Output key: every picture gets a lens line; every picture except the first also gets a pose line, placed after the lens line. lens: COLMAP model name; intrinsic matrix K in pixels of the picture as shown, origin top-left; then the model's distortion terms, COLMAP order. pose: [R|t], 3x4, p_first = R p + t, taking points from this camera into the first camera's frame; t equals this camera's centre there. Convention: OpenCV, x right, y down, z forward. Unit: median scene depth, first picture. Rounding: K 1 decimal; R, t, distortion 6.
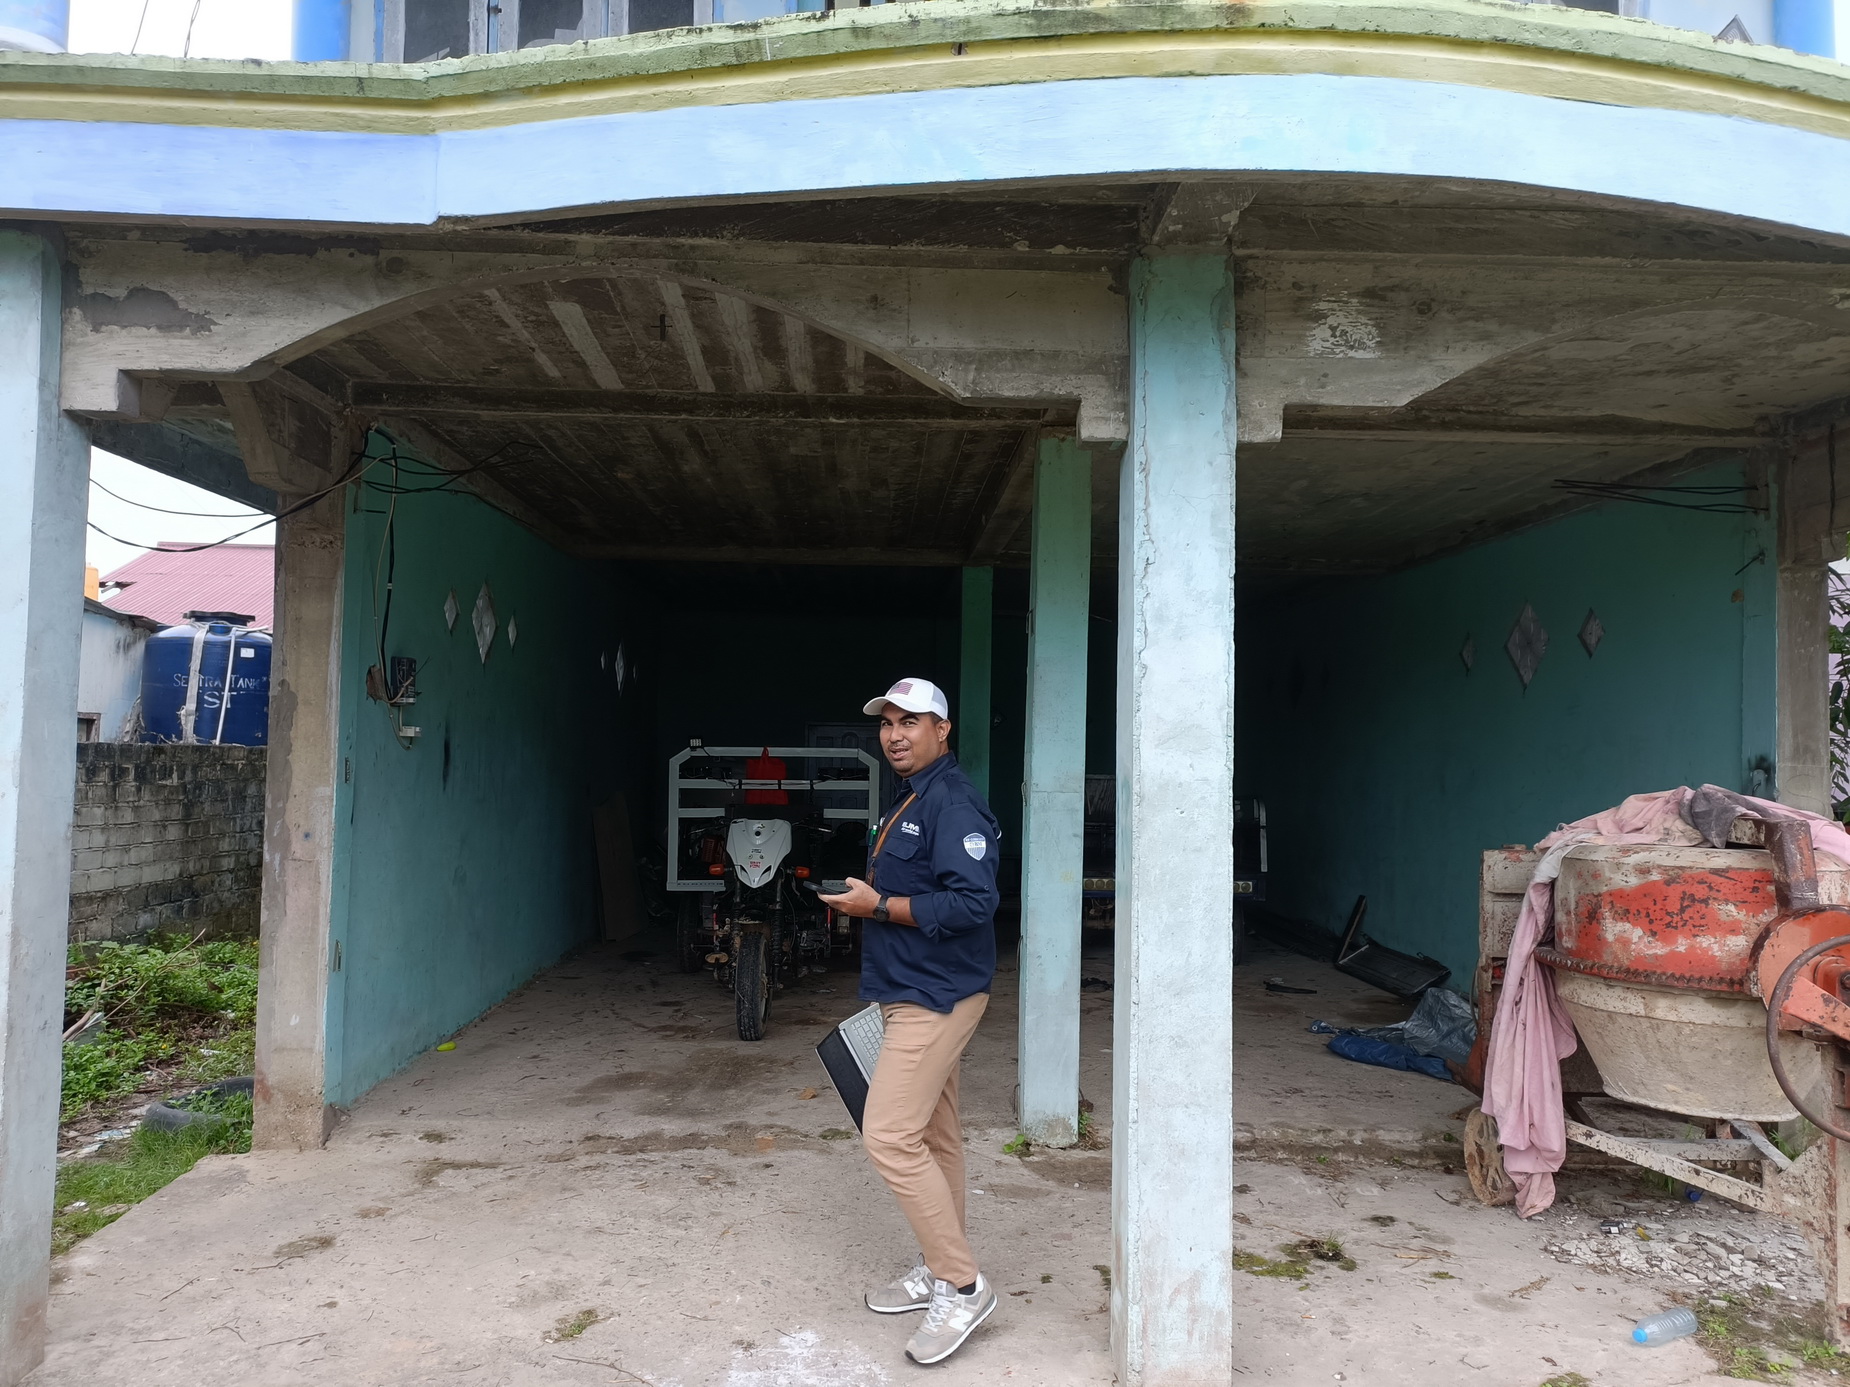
lens RADIAL K [[1373.6, 0, 913.0], [0, 1373.6, 687.5], [0, 0, 1]] dist [0.057108, -0.050420]
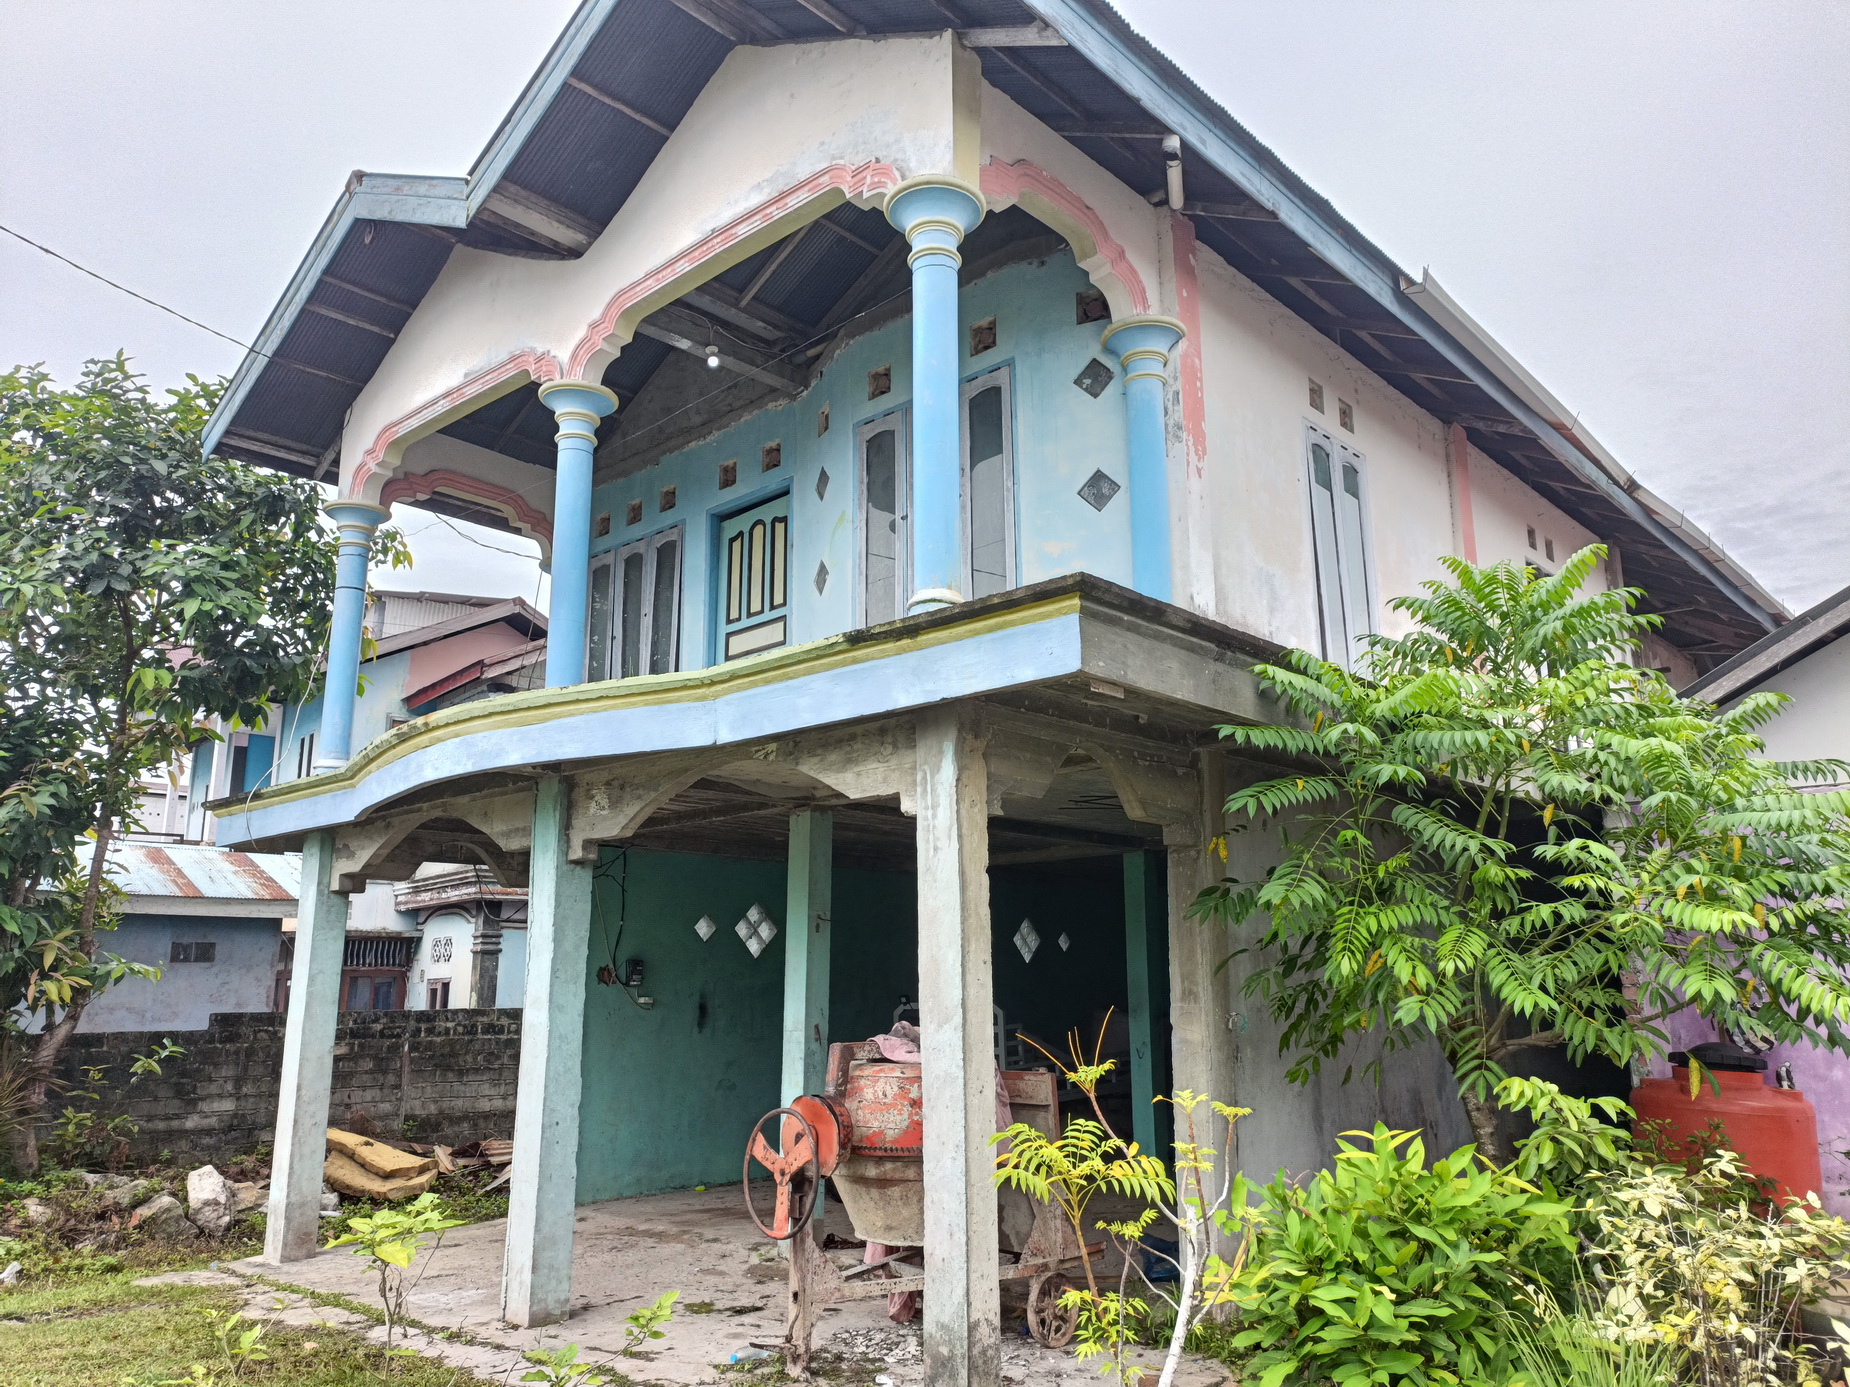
lens RADIAL K [[1327.1, 0, 918.0], [0, 1327.1, 694.8], [0, 0, 1]] dist [0.048674, -0.001770]
pose [[0.722147, -0.174672, -0.669323, 1.516902], [0.052440, 0.978633, -0.198814, 0.007955], [0.689749, 0.108474, 0.715877, -0.100520]]
